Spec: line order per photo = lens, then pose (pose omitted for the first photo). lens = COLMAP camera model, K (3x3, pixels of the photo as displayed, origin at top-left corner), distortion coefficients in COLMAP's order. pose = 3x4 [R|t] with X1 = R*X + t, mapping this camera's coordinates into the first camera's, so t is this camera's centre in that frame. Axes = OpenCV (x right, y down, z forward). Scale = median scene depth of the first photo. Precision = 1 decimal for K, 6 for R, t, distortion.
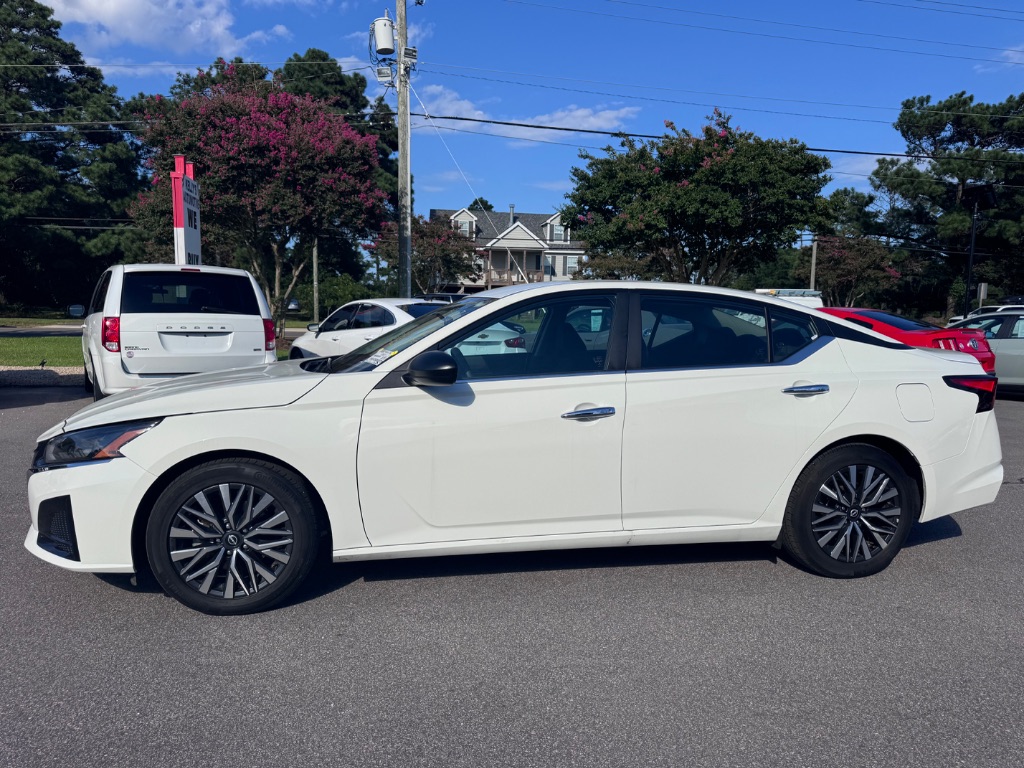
lens RADIAL K [[733.2, 0, 512.0], [0, 733.2, 384.0], [0, 0, 1]] dist [0.021616, -0.022087]
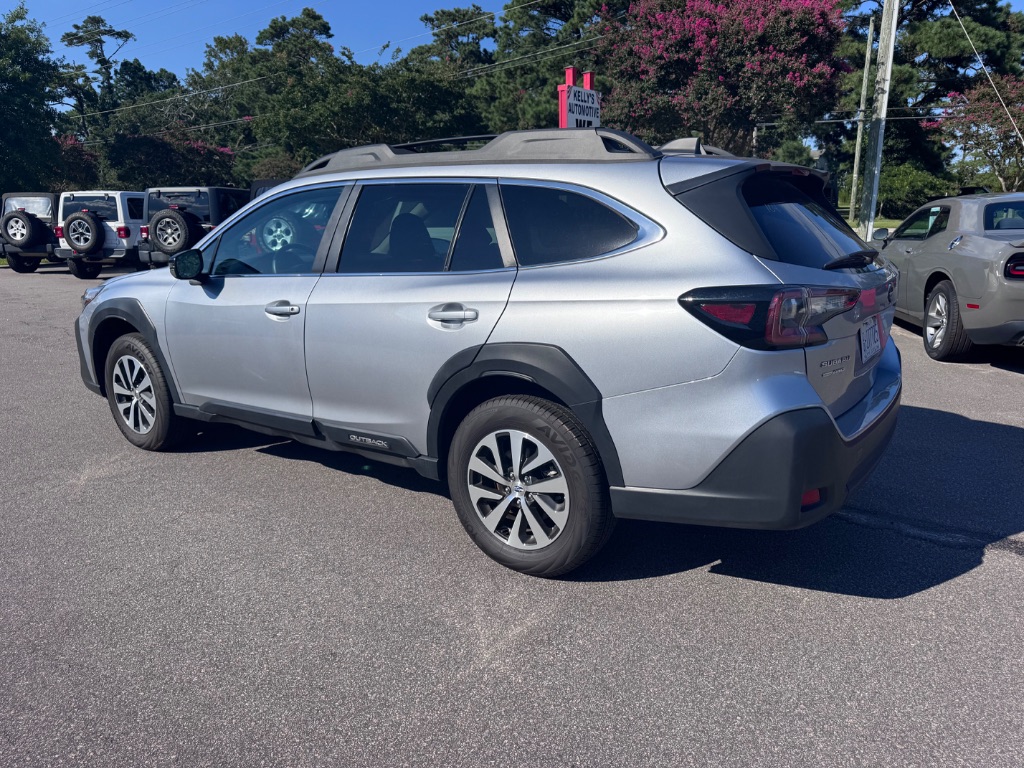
lens RADIAL K [[733.2, 0, 512.0], [0, 733.2, 384.0], [0, 0, 1]] dist [0.021616, -0.022087]
pose [[0.706267, 0.141000, -0.693762, 0.170619], [-0.045322, 0.986960, 0.154450, -0.012361], [0.706494, -0.077641, 0.703448, 0.095422]]
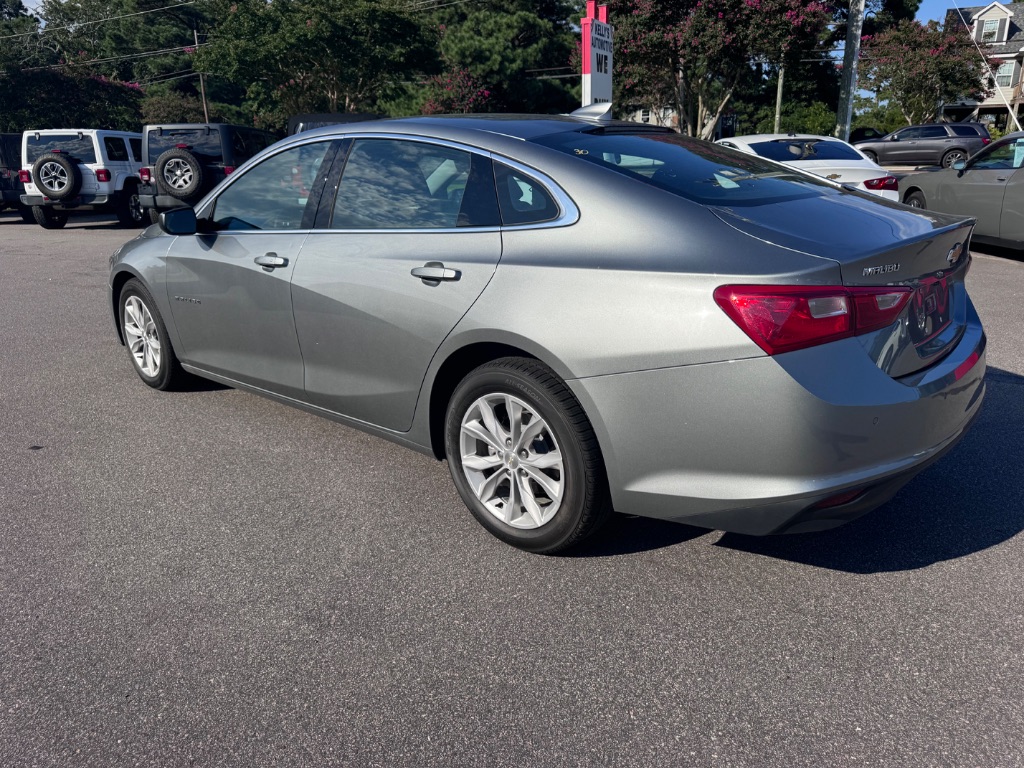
lens RADIAL K [[733.2, 0, 512.0], [0, 733.2, 384.0], [0, 0, 1]] dist [0.021616, -0.022087]
pose [[0.812404, 0.146869, -0.564295, 0.075381], [-0.024799, 0.975586, 0.218213, -0.001250], [0.582567, -0.163283, 0.796213, 0.003095]]
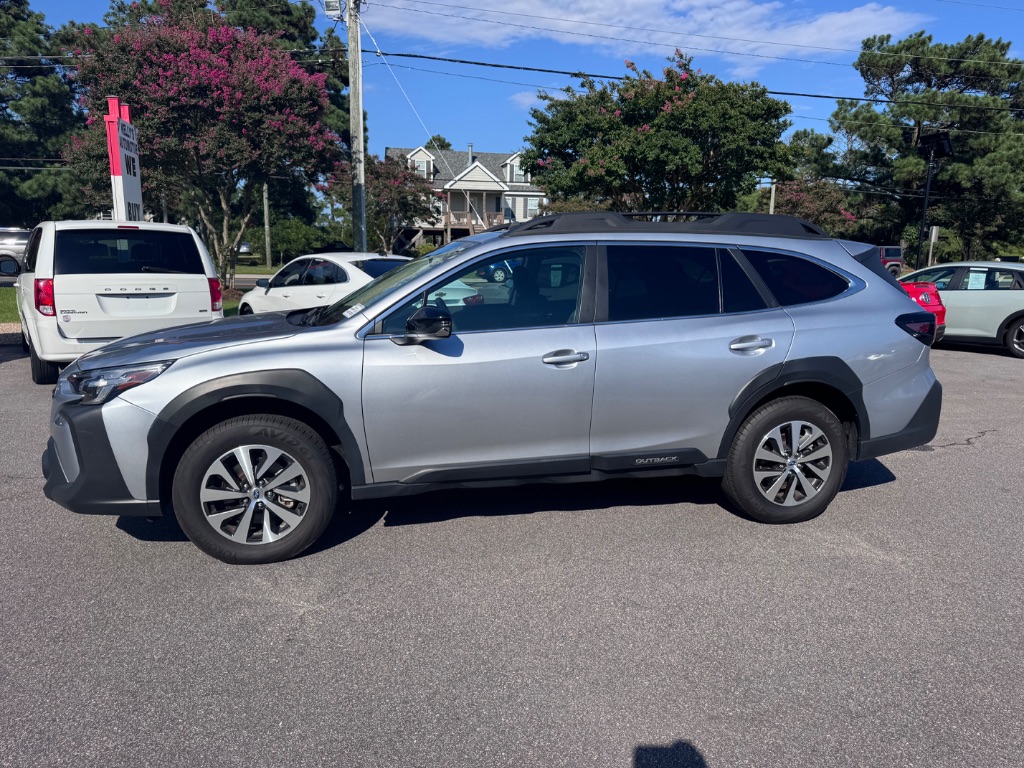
lens RADIAL K [[733.2, 0, 512.0], [0, 733.2, 384.0], [0, 0, 1]] dist [0.021616, -0.022087]
pose [[0.998545, -0.011489, 0.052691, 0.001466], [0.007385, 0.996971, 0.077423, -0.008628], [-0.053421, -0.076921, 0.995605, 0.005545]]
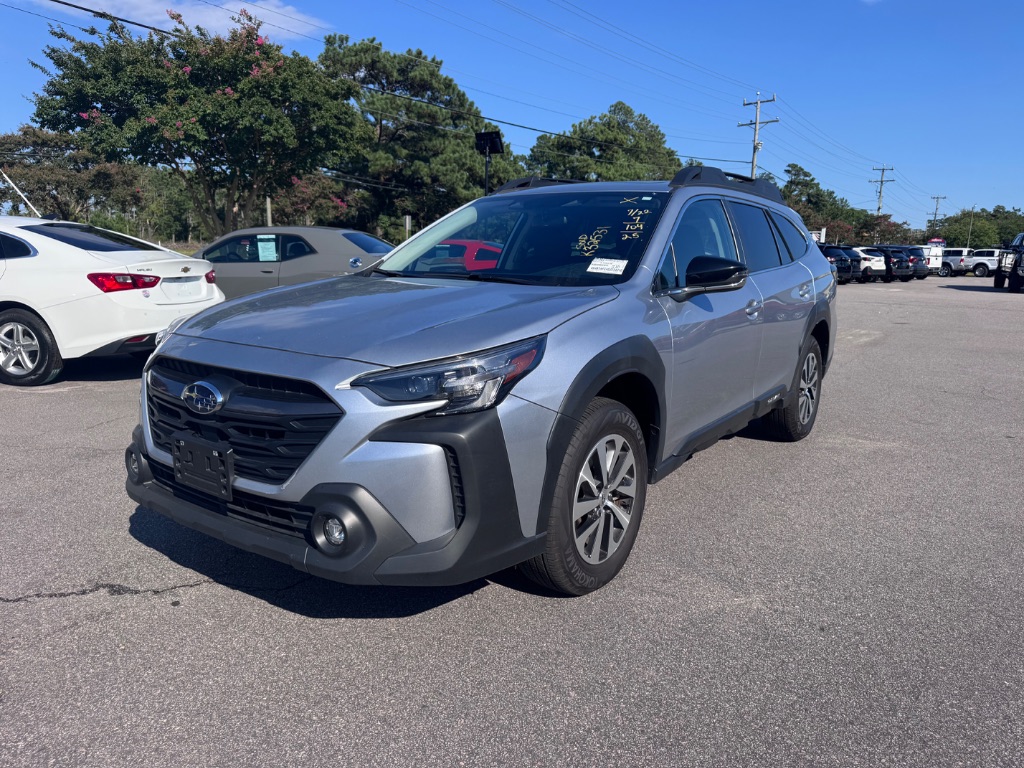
lens RADIAL K [[733.2, 0, 512.0], [0, 733.2, 384.0], [0, 0, 1]] dist [0.021616, -0.022087]
pose [[0.730286, -0.121222, 0.672300, -0.135040], [0.054553, 0.991336, 0.119489, -0.008226], [-0.680960, -0.050585, 0.730572, 0.082067]]
